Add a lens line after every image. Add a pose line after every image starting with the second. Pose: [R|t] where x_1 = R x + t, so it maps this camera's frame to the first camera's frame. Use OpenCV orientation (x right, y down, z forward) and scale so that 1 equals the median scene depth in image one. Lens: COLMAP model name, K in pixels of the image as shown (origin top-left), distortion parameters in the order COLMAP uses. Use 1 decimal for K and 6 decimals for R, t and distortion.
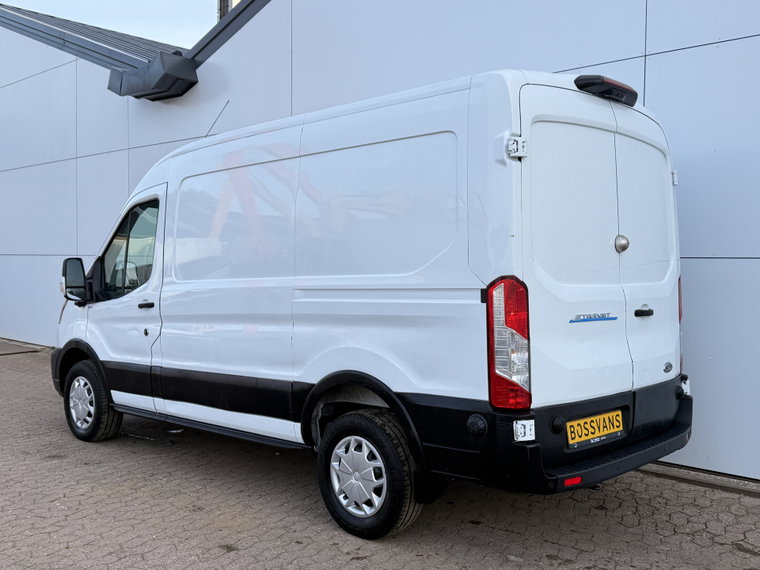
lens RADIAL K [[833.7, 0, 380.0], [0, 833.7, 285.0], [0, 0, 1]] dist [-0.000941, 0.000973]
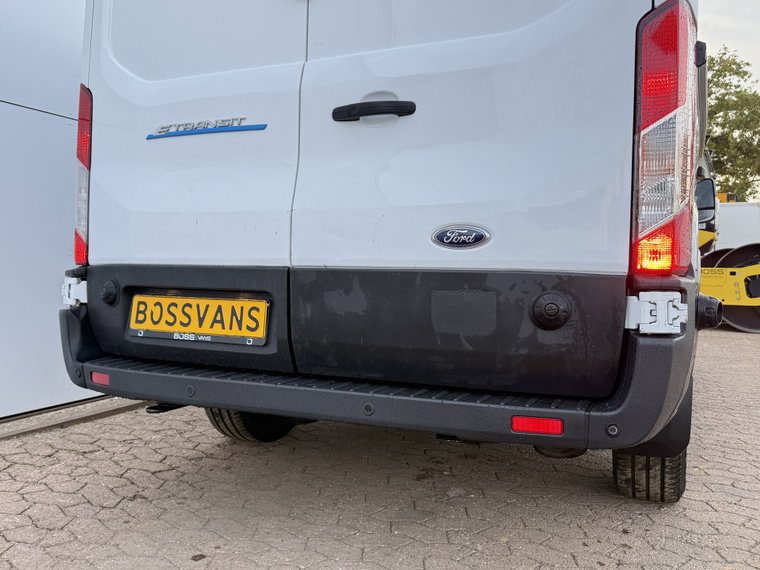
lens RADIAL K [[719.7, 0, 380.0], [0, 719.7, 285.0], [0, 0, 1]] dist [0.012921, 0.006317]
pose [[0.297598, 0.057133, -0.952980, 0.768631], [-0.013407, 0.998359, 0.055667, 0.116944], [0.954597, -0.003790, 0.297875, 0.961450]]
